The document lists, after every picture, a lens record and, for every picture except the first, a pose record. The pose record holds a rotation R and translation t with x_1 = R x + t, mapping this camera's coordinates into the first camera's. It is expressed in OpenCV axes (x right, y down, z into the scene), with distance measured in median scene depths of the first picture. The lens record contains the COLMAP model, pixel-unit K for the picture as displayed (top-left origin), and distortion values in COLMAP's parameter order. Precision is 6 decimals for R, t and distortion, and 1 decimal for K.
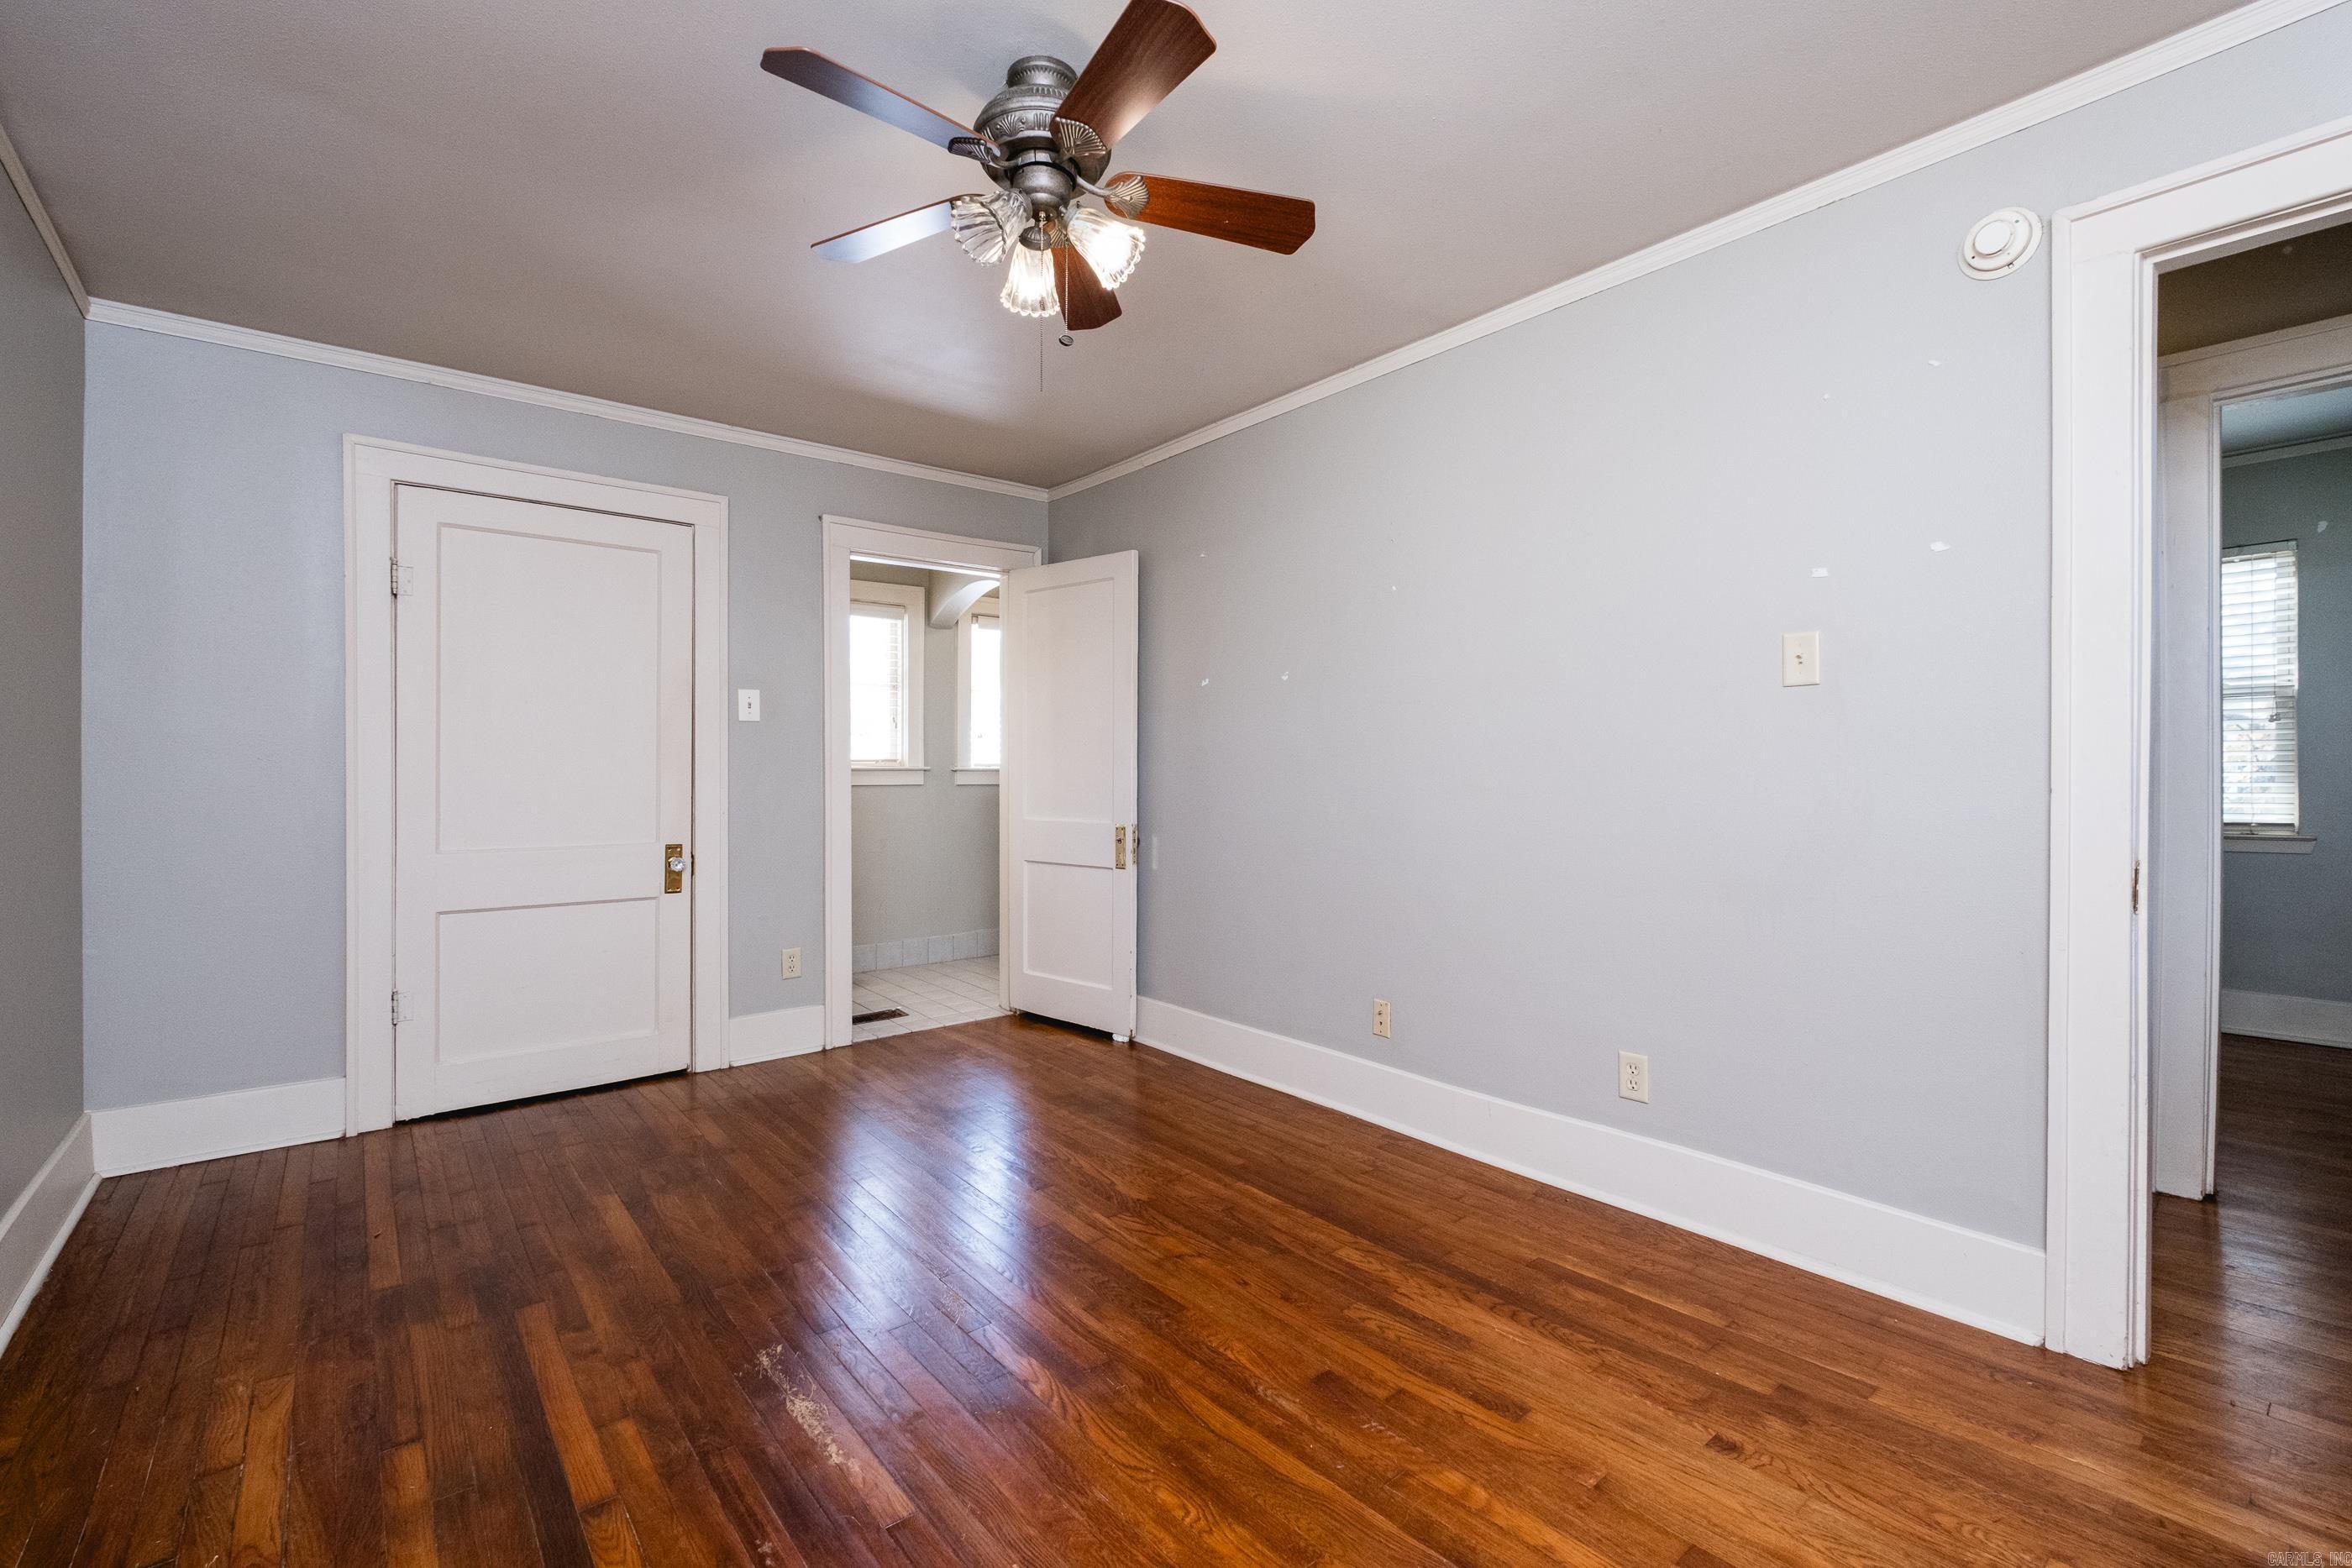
lens RADIAL K [[1025.0, 0, 1191.2], [0, 1025.0, 765.9], [0, 0, 1]] dist [0.002721, -0.003350]
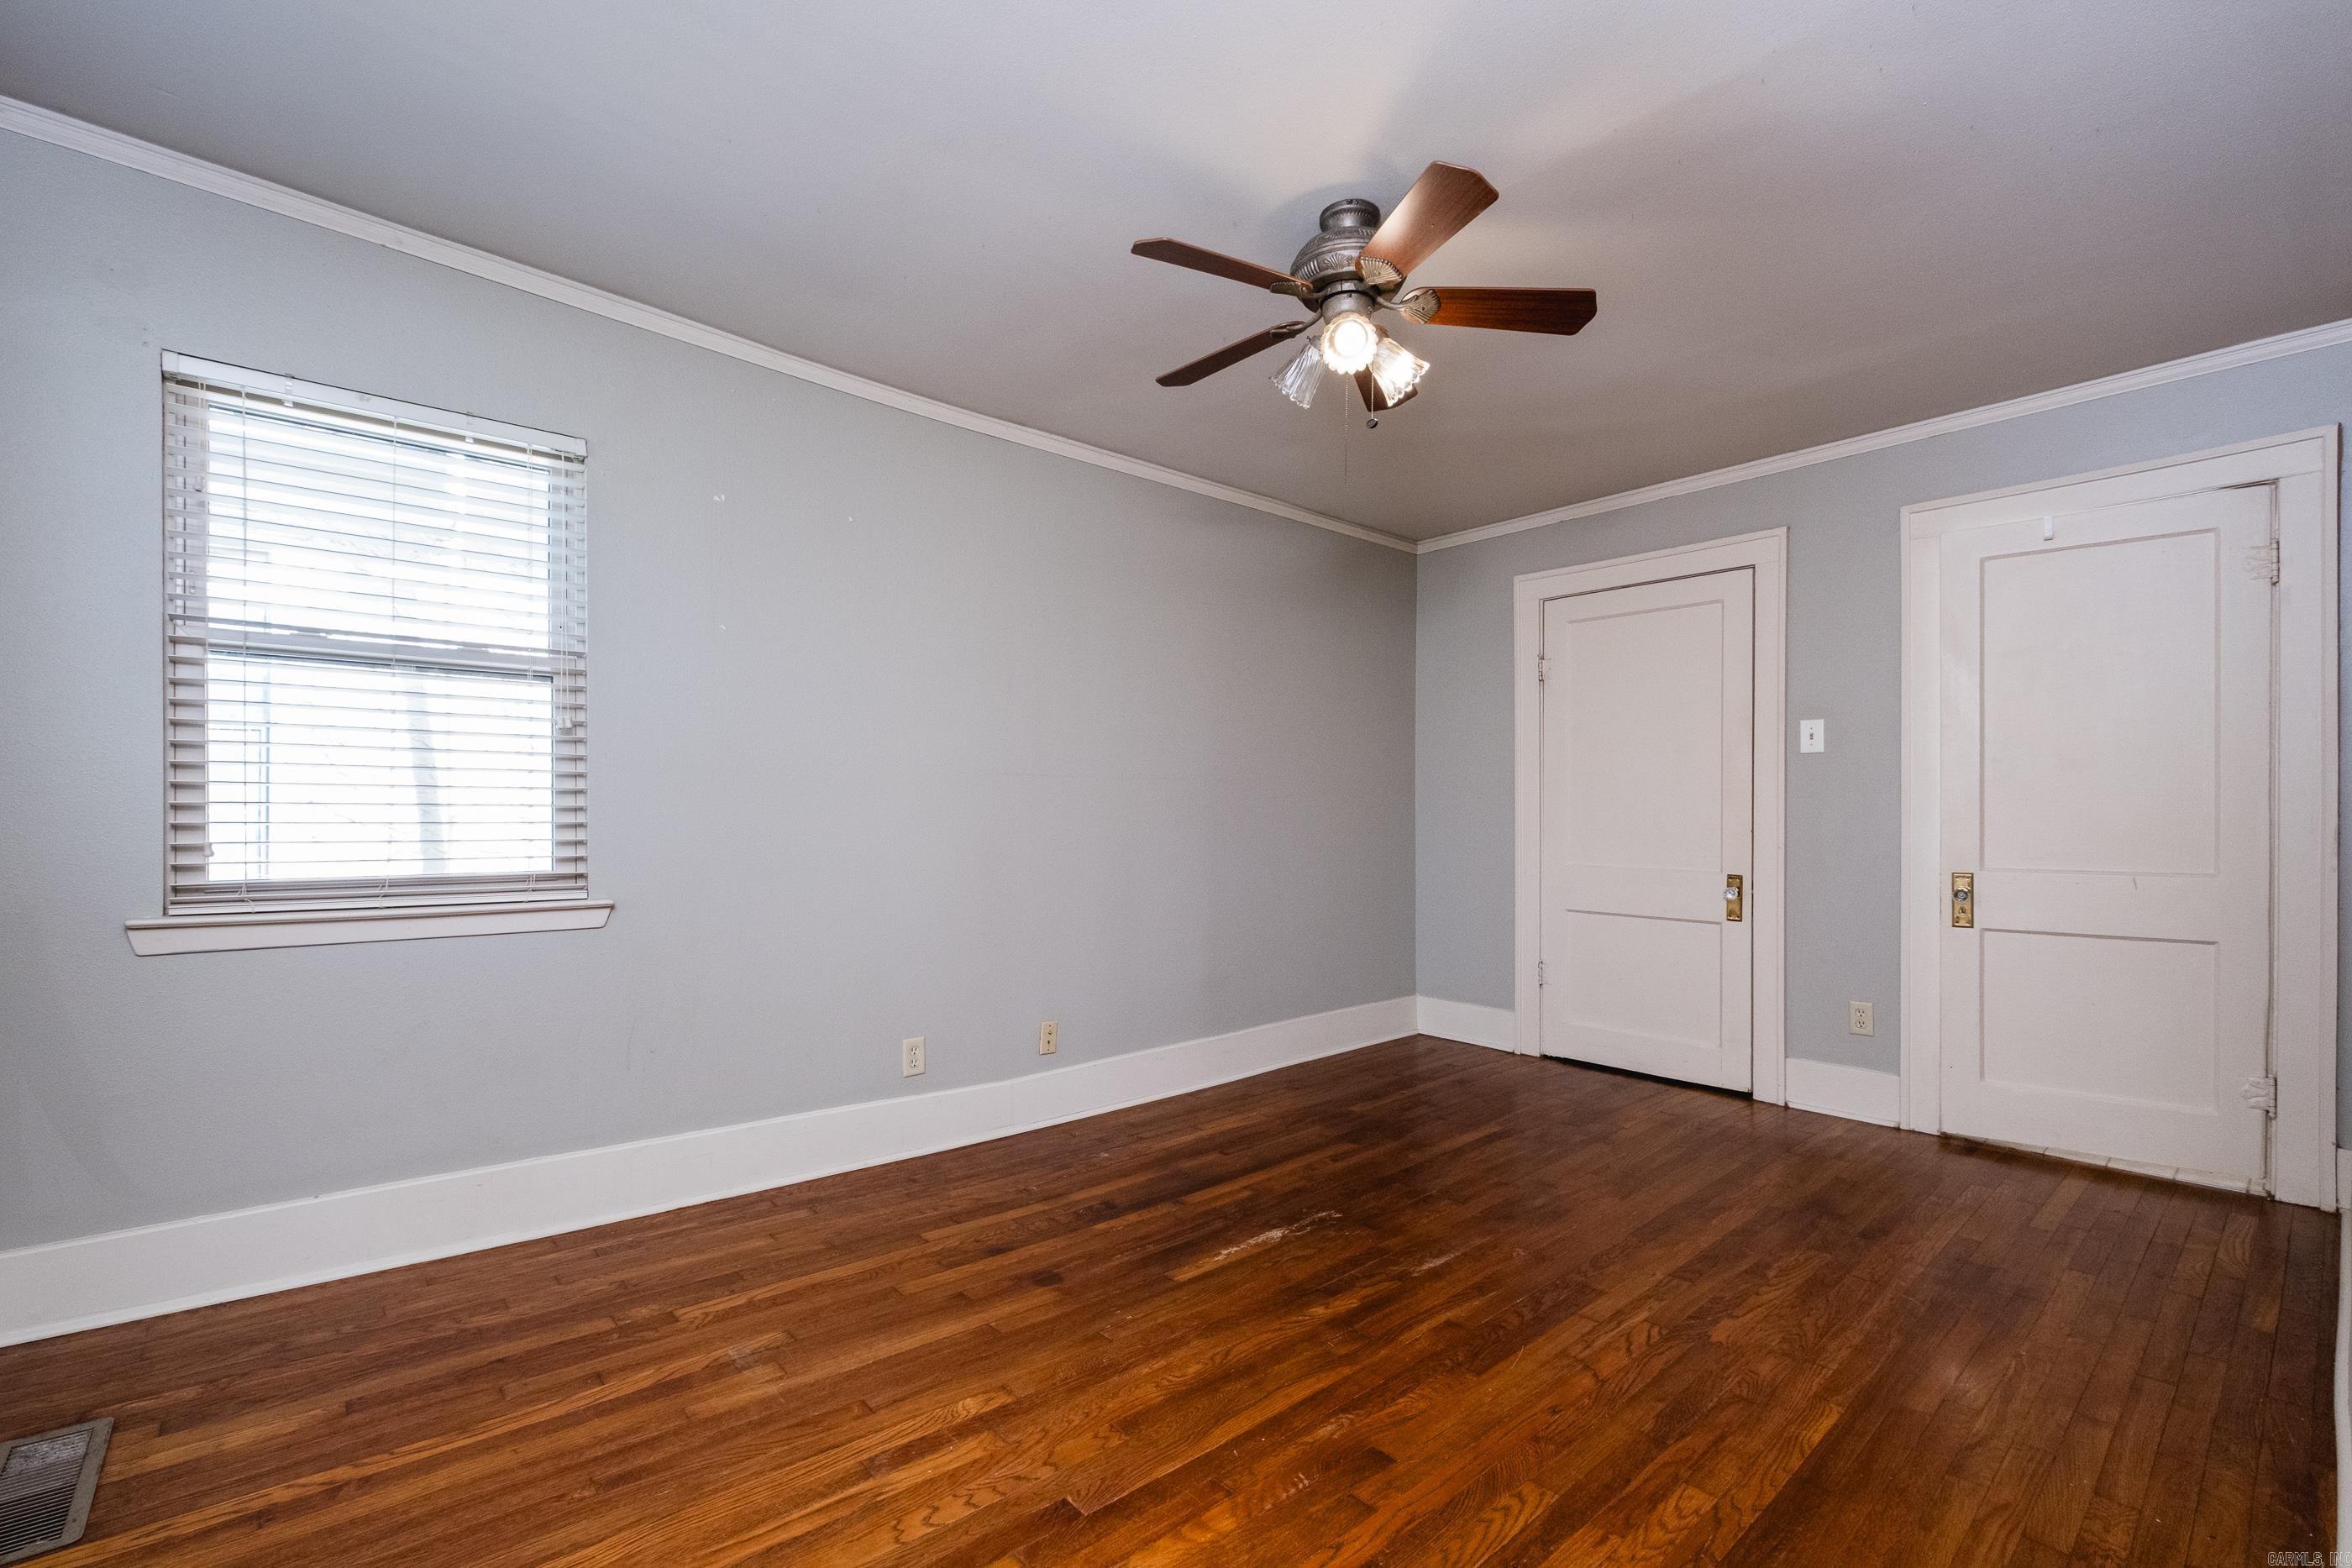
lens RADIAL K [[1025.0, 0, 1175.9], [0, 1025.0, 819.1], [0, 0, 1]] dist [0.002721, -0.003350]
pose [[0.012489, 0.013346, -0.999833, 0.898351], [0.007197, 0.999884, 0.013437, 0.000808], [0.999896, -0.007364, 0.012391, 0.686290]]
